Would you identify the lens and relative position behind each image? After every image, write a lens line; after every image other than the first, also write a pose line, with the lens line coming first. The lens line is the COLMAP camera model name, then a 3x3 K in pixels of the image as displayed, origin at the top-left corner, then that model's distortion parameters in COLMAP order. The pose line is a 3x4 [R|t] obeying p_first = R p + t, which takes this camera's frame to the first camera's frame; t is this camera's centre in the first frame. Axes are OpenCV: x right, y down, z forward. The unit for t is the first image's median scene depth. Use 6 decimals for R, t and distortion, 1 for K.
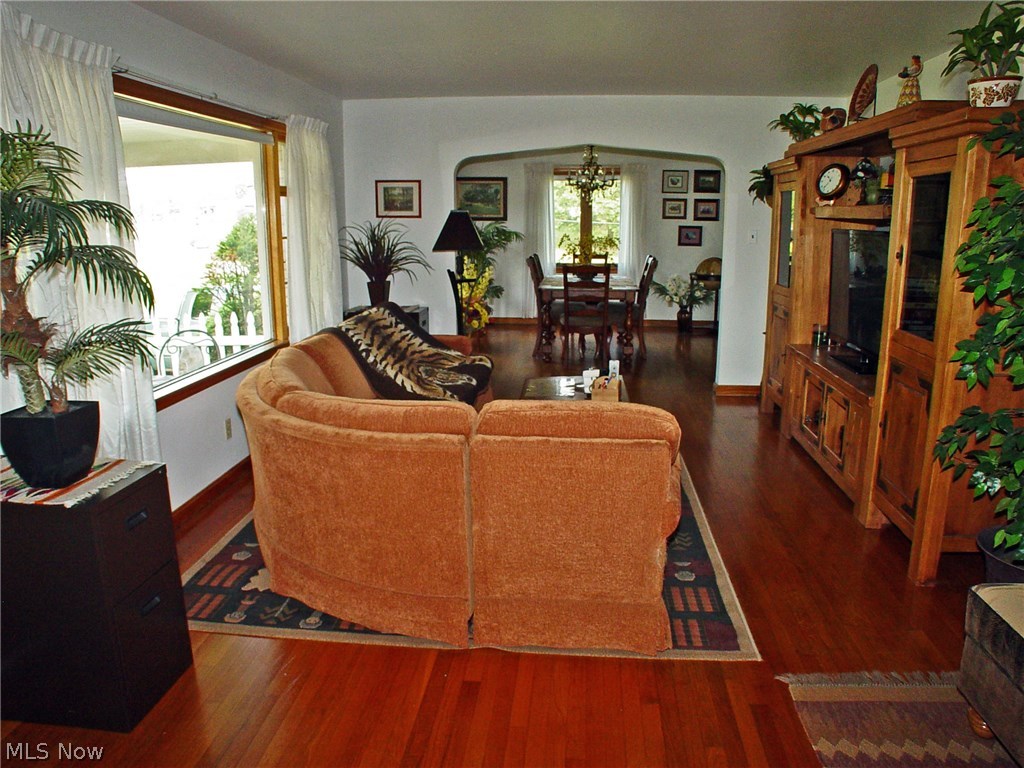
lens RADIAL K [[750.0, 0, 512.0], [0, 750.0, 381.4], [0, 0, 1]] dist [-0.075594, 0.009649]
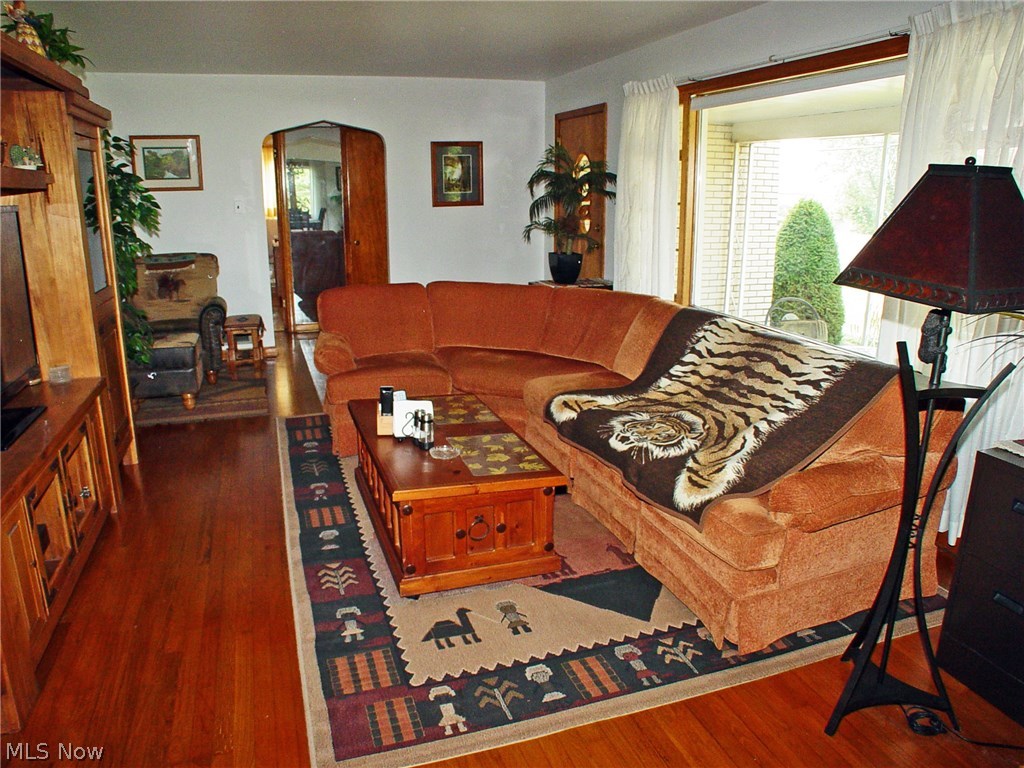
lens RADIAL K [[750.0, 0, 511.3], [0, 750.0, 385.3], [0, 0, 1]] dist [-0.075594, 0.009649]
pose [[-0.915073, 0.107473, -0.388706, 0.265750], [-0.086401, 0.889214, 0.449259, -0.310639], [0.393925, 0.444689, -0.804410, 1.399930]]
